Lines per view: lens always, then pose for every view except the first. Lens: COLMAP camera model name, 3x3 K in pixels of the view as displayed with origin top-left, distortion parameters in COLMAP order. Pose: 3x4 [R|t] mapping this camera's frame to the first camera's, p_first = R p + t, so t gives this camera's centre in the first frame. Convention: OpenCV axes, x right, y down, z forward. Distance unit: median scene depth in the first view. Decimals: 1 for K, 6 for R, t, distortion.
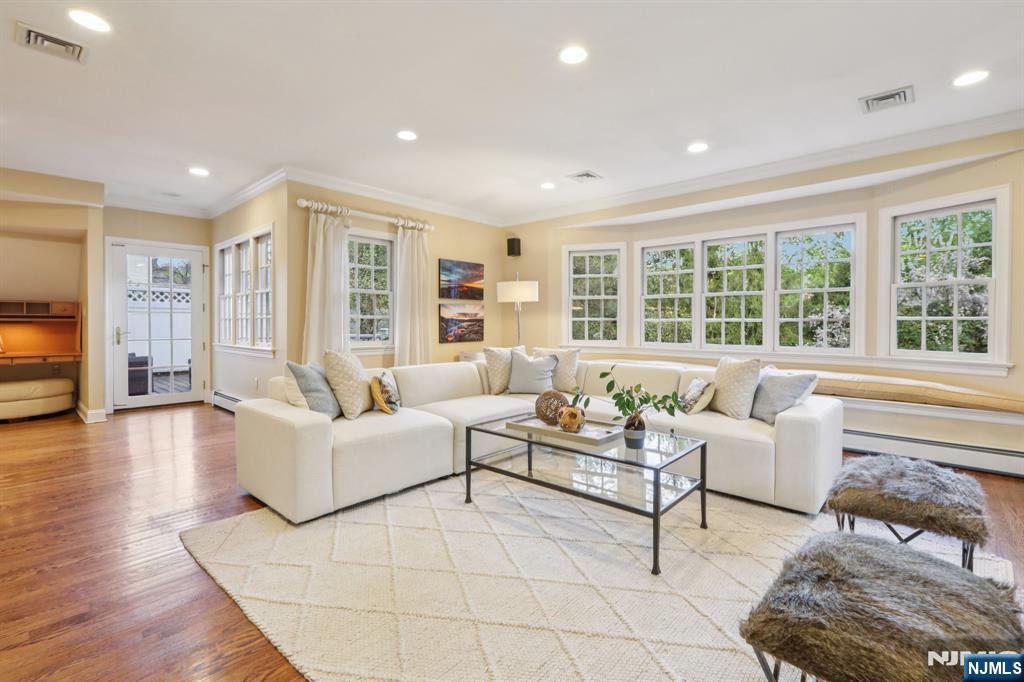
lens RADIAL K [[462.9, 0, 517.5], [0, 462.9, 325.5], [0, 0, 1]] dist [-0.004517, 0.003292]
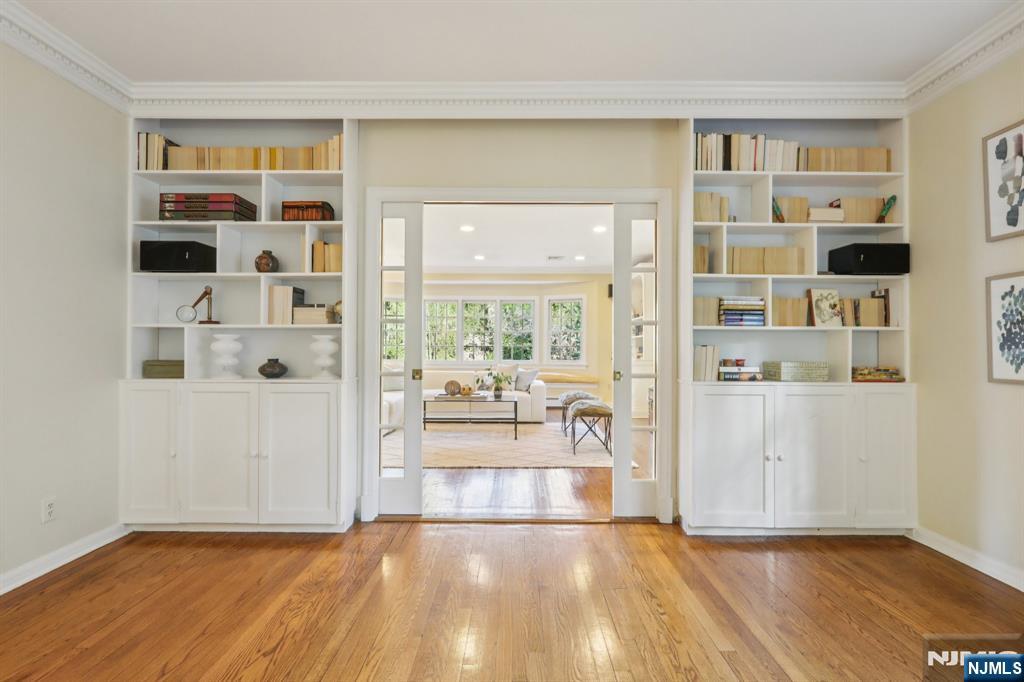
lens RADIAL K [[462.9, 0, 516.2], [0, 462.9, 343.9], [0, 0, 1]] dist [-0.004517, 0.003292]
pose [[0.739563, 0.007061, 0.673050, -0.592057], [0.001199, 0.999930, -0.011808, 0.000587], [-0.673086, 0.009540, 0.739502, -0.396102]]
